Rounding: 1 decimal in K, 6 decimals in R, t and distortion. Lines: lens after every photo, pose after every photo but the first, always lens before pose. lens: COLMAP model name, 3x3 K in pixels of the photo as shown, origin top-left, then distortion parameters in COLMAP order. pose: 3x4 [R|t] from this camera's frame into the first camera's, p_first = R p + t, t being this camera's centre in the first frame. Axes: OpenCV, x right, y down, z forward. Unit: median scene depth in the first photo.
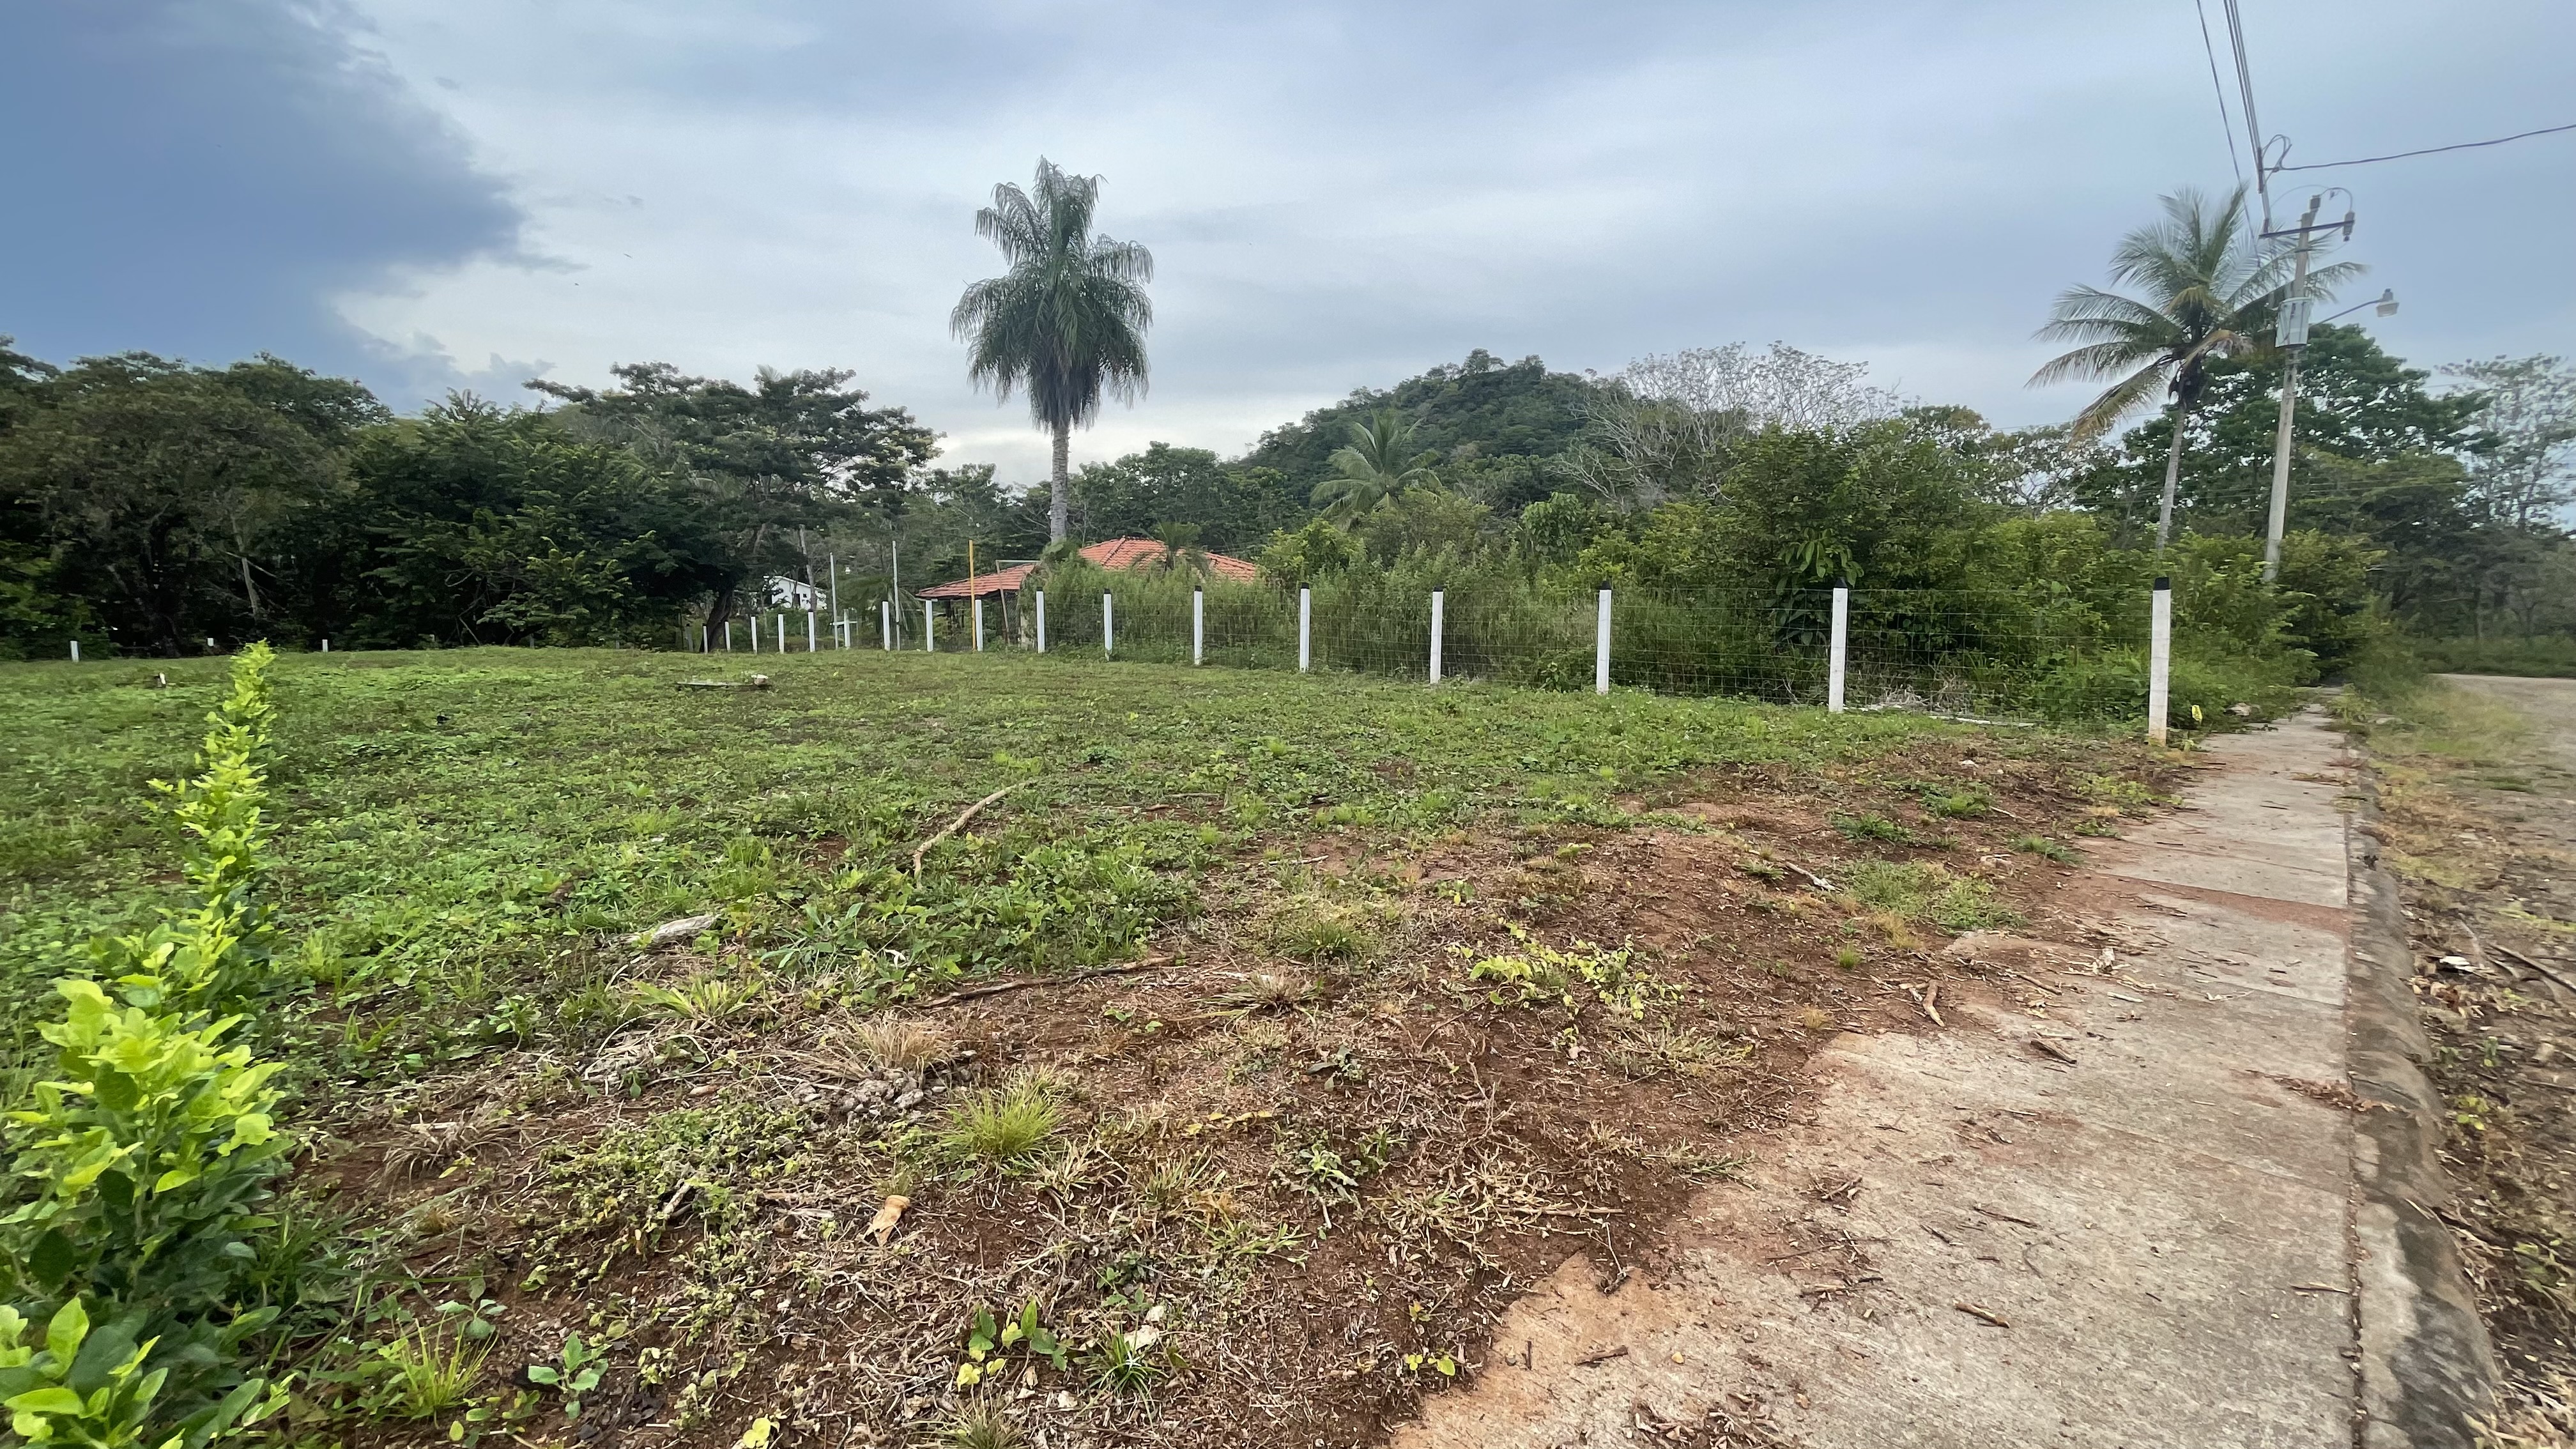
lens RADIAL K [[1040.2, 0, 1293.9], [0, 1040.2, 726.8], [0, 0, 1]] dist [-0.002055, -0.000062]
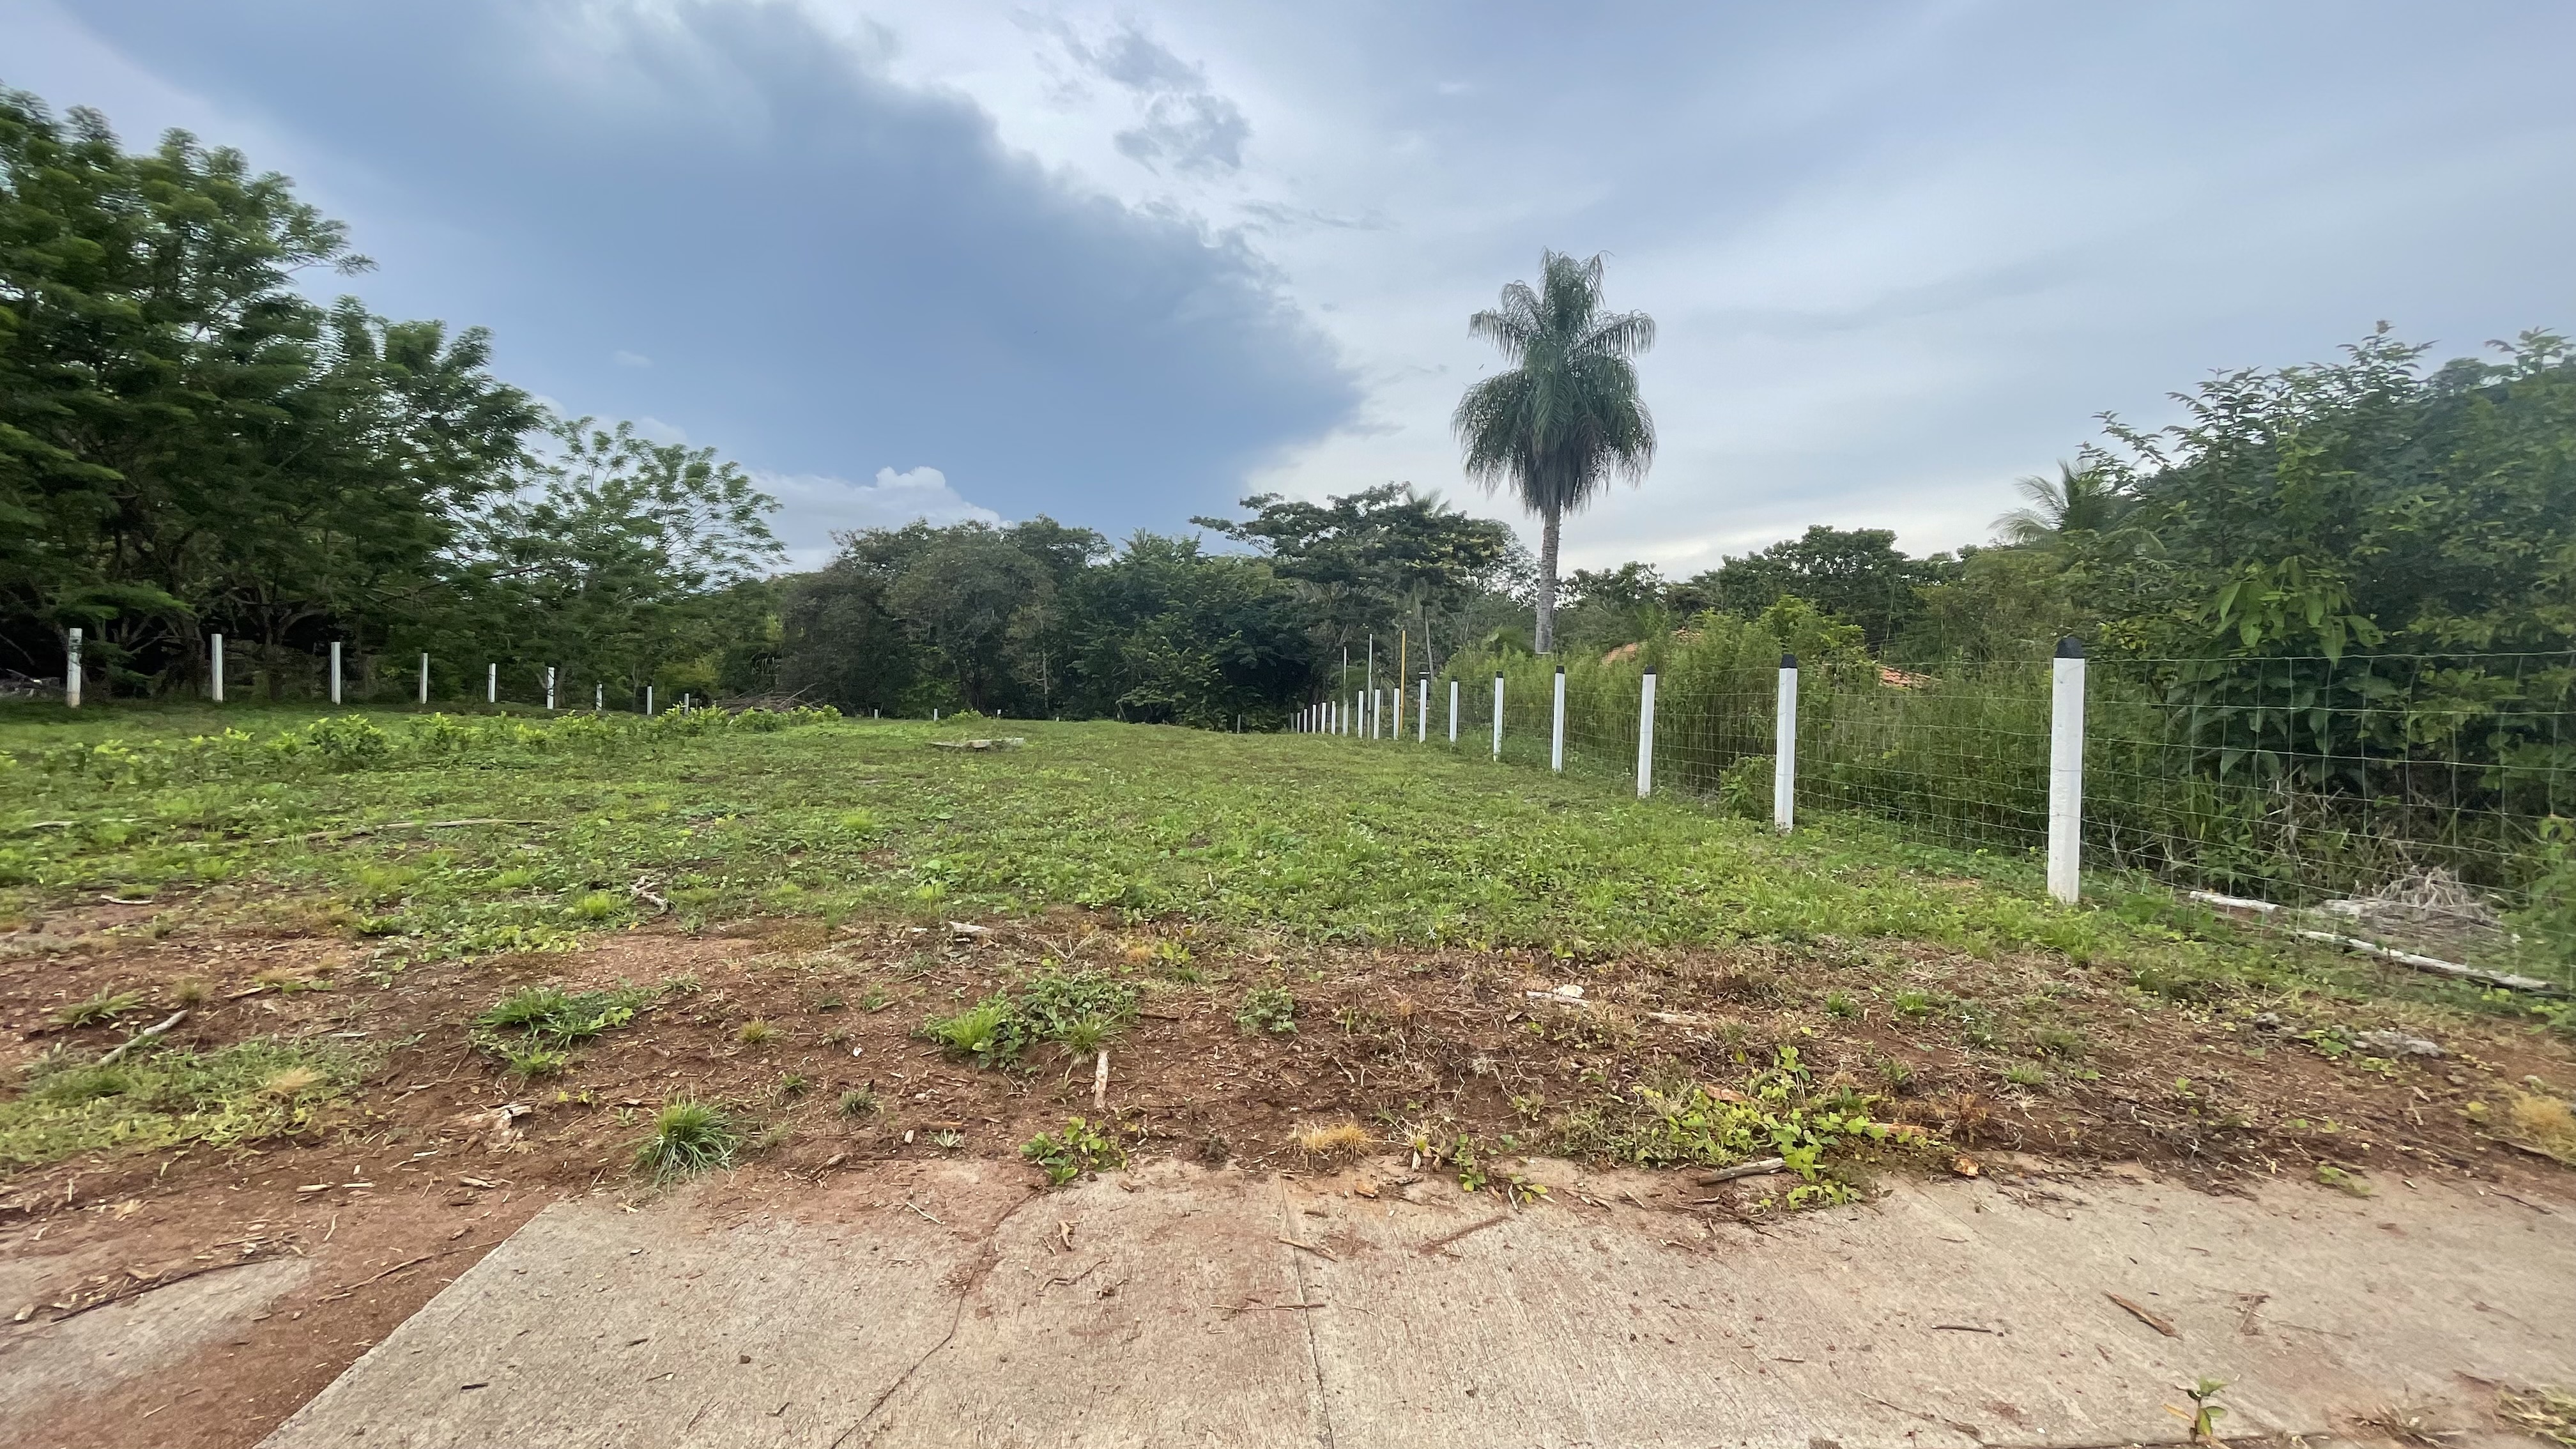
lens RADIAL K [[1045.0, 0, 1300.3], [0, 1045.0, 710.5], [0, 0, 1]] dist [0.000404, 0.000019]
pose [[0.781993, 0.026704, -0.622715, 0.202725], [-0.097000, 0.992123, -0.079265, -0.010325], [0.615694, 0.122389, 0.778423, 0.131683]]
